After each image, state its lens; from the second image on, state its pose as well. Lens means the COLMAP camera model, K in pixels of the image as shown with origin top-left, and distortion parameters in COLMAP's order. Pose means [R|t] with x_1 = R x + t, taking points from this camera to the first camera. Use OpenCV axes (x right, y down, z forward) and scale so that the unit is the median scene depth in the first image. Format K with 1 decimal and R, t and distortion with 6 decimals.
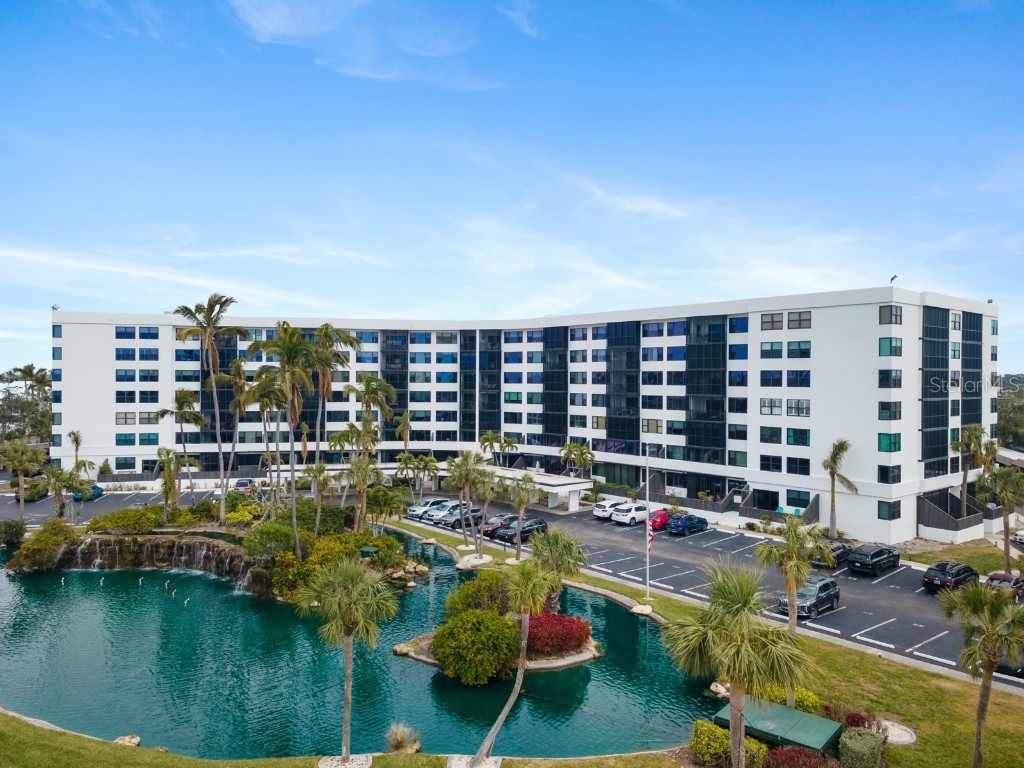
lens RADIAL K [[754.3, 0, 512.0], [0, 754.3, 384.0], [0, 0, 1]] dist [0.053810, -0.021992]
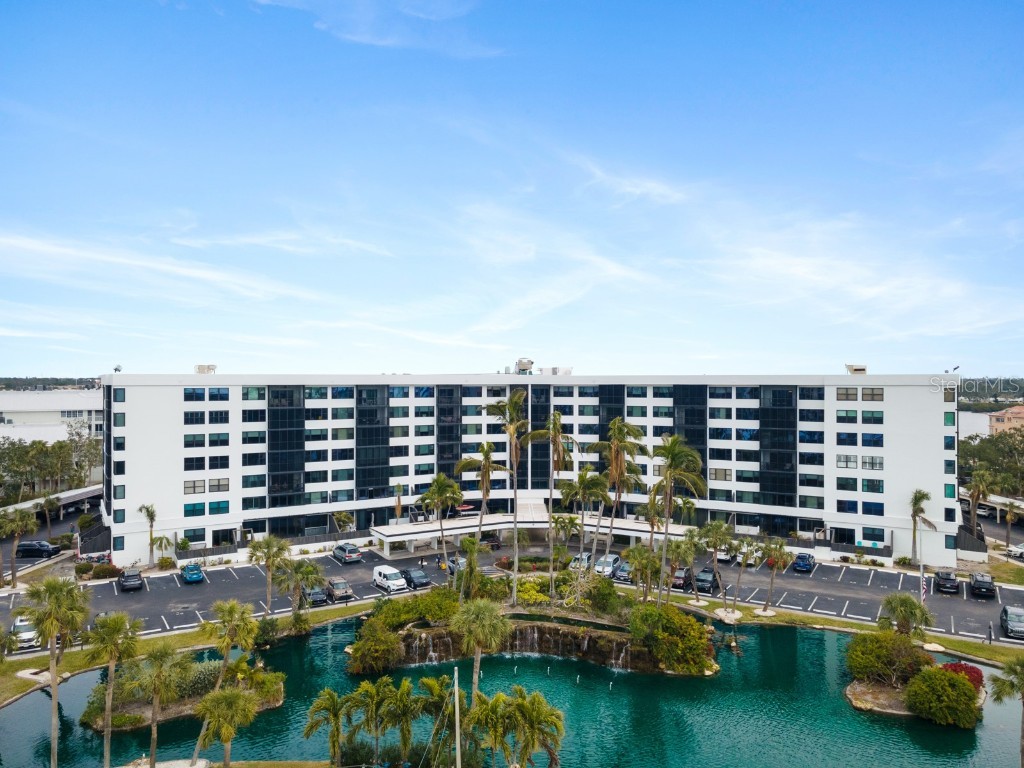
lens RADIAL K [[754.3, 0, 512.0], [0, 754.3, 384.0], [0, 0, 1]] dist [0.053810, -0.021992]
pose [[0.940441, -0.007330, 0.339878, -0.531058], [0.007381, 0.999972, 0.001141, -0.090747], [-0.339876, 0.001436, 0.940469, 0.000488]]
